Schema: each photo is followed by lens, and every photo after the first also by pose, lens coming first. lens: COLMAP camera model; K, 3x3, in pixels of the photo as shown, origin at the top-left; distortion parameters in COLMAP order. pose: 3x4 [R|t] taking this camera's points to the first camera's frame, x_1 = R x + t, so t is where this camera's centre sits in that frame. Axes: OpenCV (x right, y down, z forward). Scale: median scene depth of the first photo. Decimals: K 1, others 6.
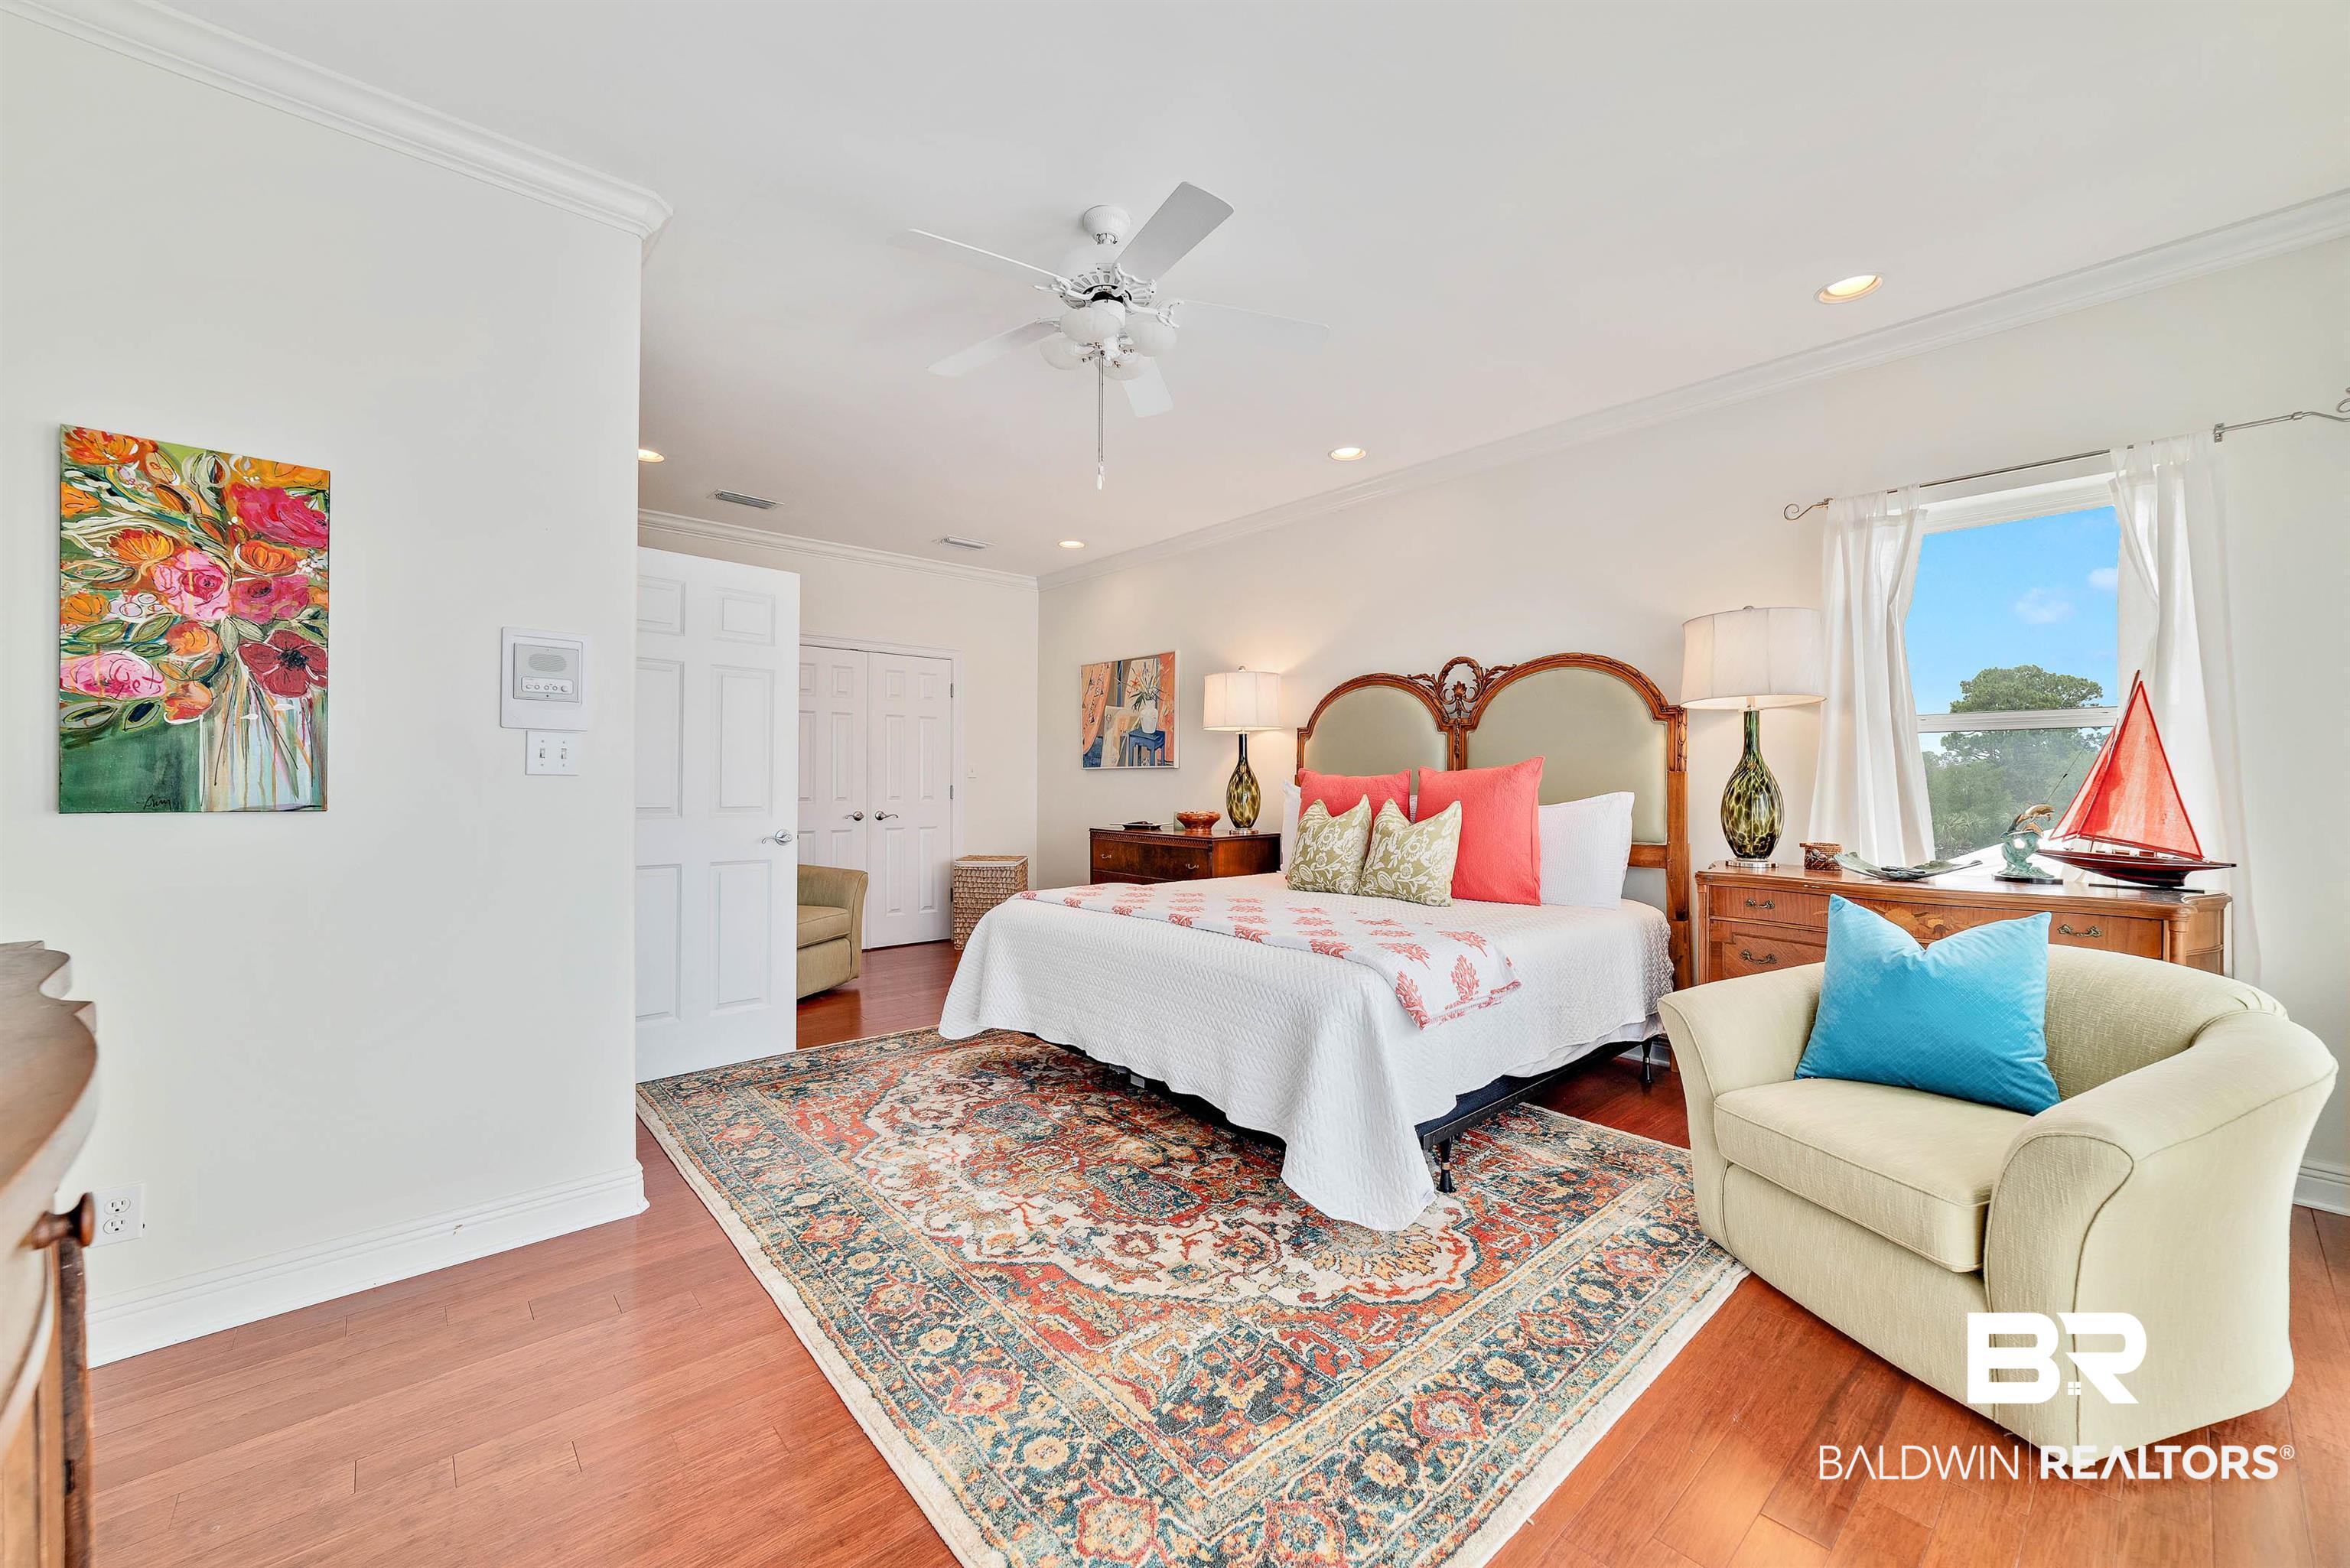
lens RADIAL K [[911.3, 0, 1185.6], [0, 911.3, 784.9], [0, 0, 1]] dist [0.000349, 0.000273]
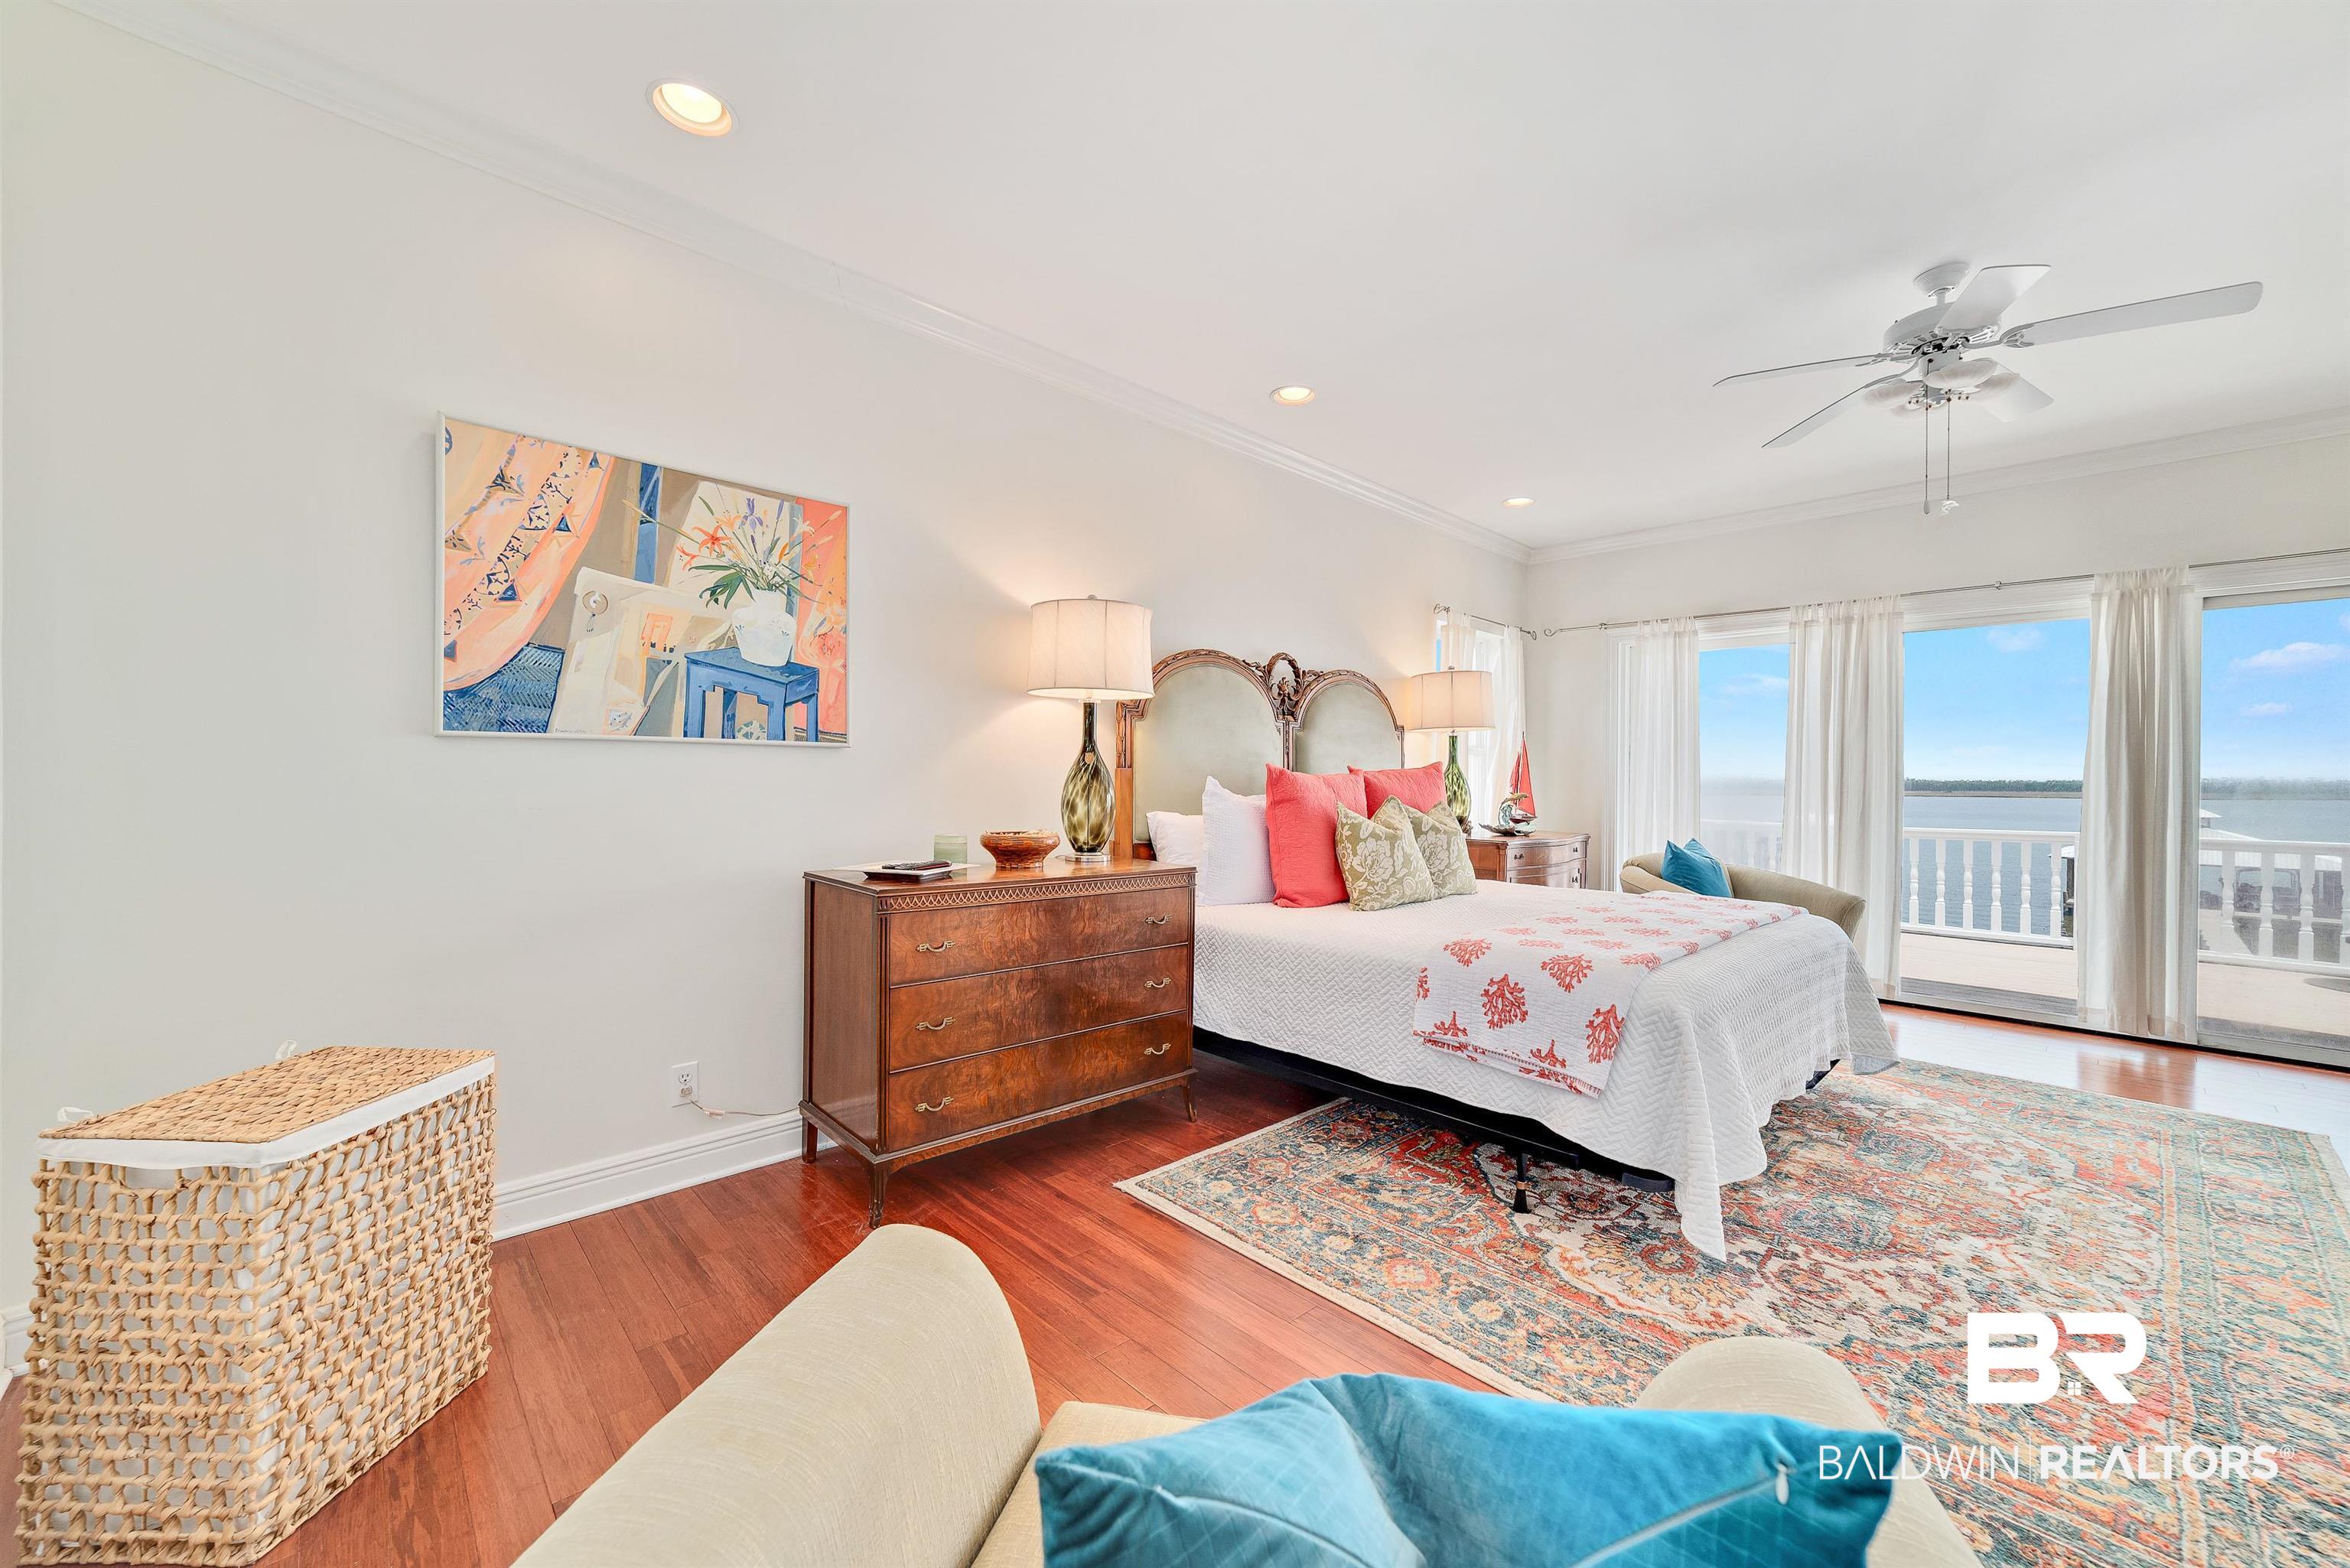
lens RADIAL K [[909.4, 0, 1176.0], [0, 909.4, 769.1], [0, 0, 1]] dist [-0.000972, 0.000192]
pose [[-0.033241, 0.006353, 0.999427, -0.748138], [-0.004654, 0.999968, -0.006511, -0.007678], [-0.999437, -0.004868, -0.033211, 1.262825]]
